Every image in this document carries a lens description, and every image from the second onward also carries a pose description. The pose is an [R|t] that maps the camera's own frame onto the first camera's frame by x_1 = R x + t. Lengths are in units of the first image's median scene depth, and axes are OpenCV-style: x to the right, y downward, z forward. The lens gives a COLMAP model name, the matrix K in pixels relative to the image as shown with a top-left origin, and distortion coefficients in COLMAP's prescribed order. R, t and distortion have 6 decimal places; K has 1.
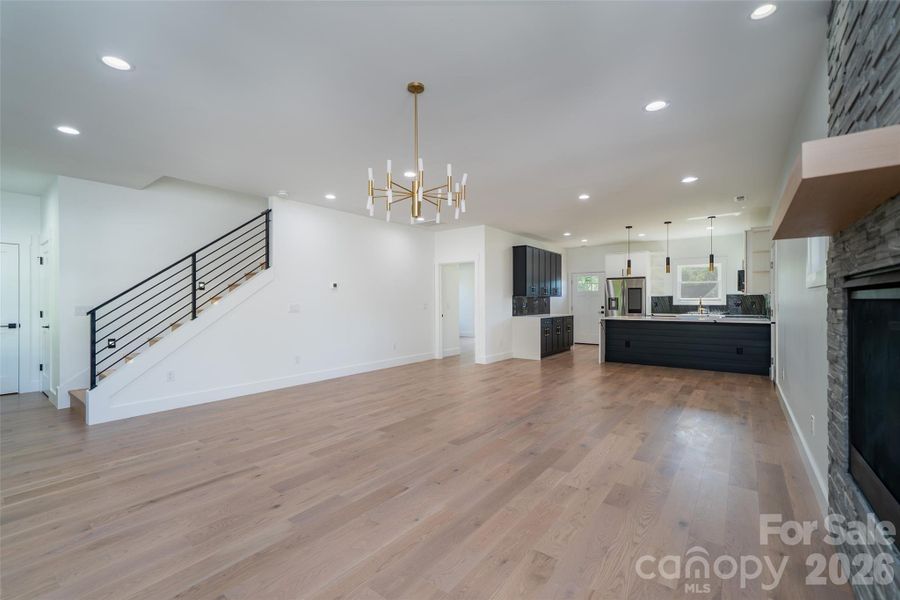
lens RADIAL K [[392.8, 0, 445.5], [0, 392.8, 302.3], [0, 0, 1]] dist [0.002184, 0.000316]
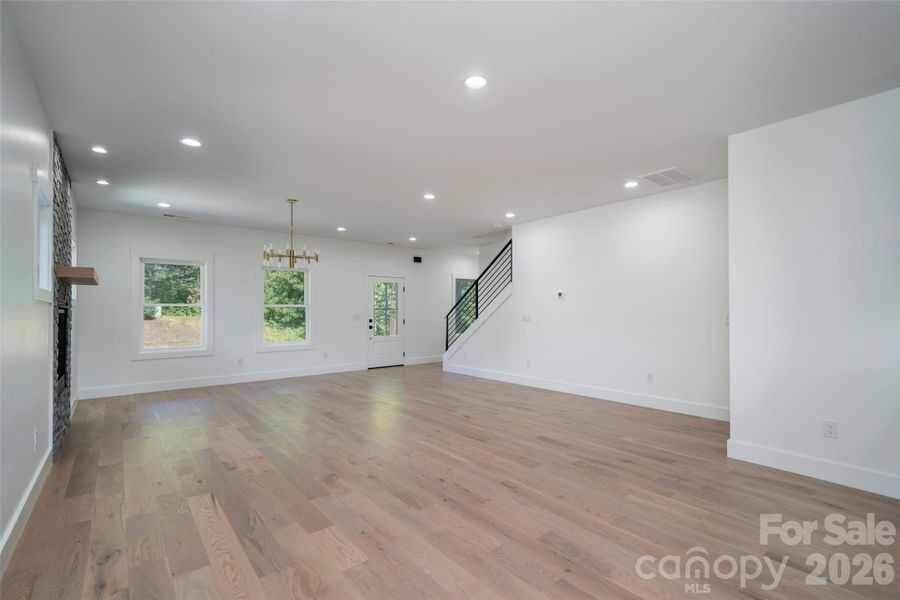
lens RADIAL K [[392.8, 0, 448.9], [0, 392.8, 307.5], [0, 0, 1]] dist [0.002184, 0.000316]
pose [[-0.219161, -0.004537, -0.975678, 1.078394], [-0.002085, 0.999989, -0.004182, -0.010203], [0.975686, 0.001118, -0.219168, 1.435586]]
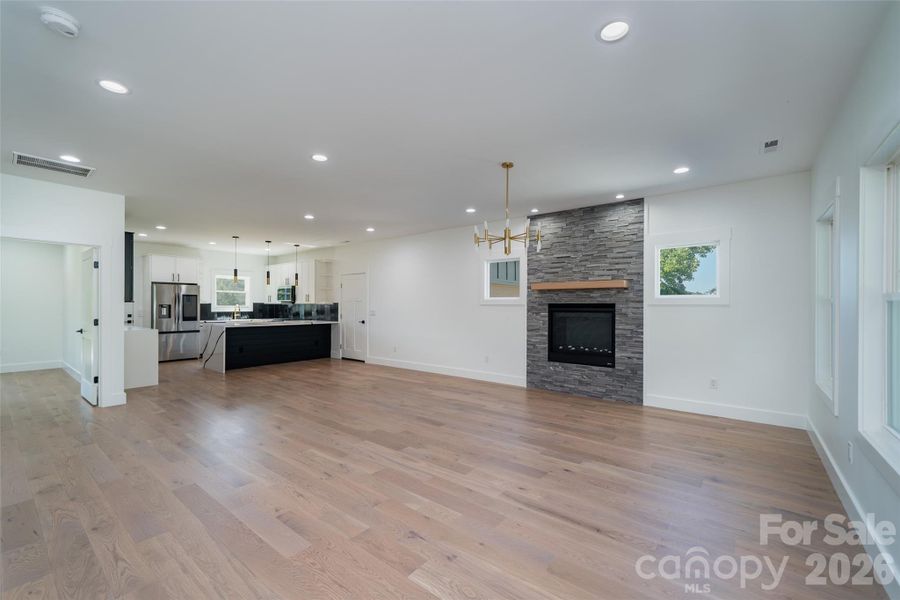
lens RADIAL K [[383.6, 0, 443.9], [0, 383.6, 301.3], [0, 0, 1]] dist [-0.003847, -0.000106]
pose [[0.004452, 0.015279, 0.999873, -0.993141], [0.001007, 0.999883, -0.015284, -0.012110], [-0.999990, 0.001075, 0.004436, 0.815406]]
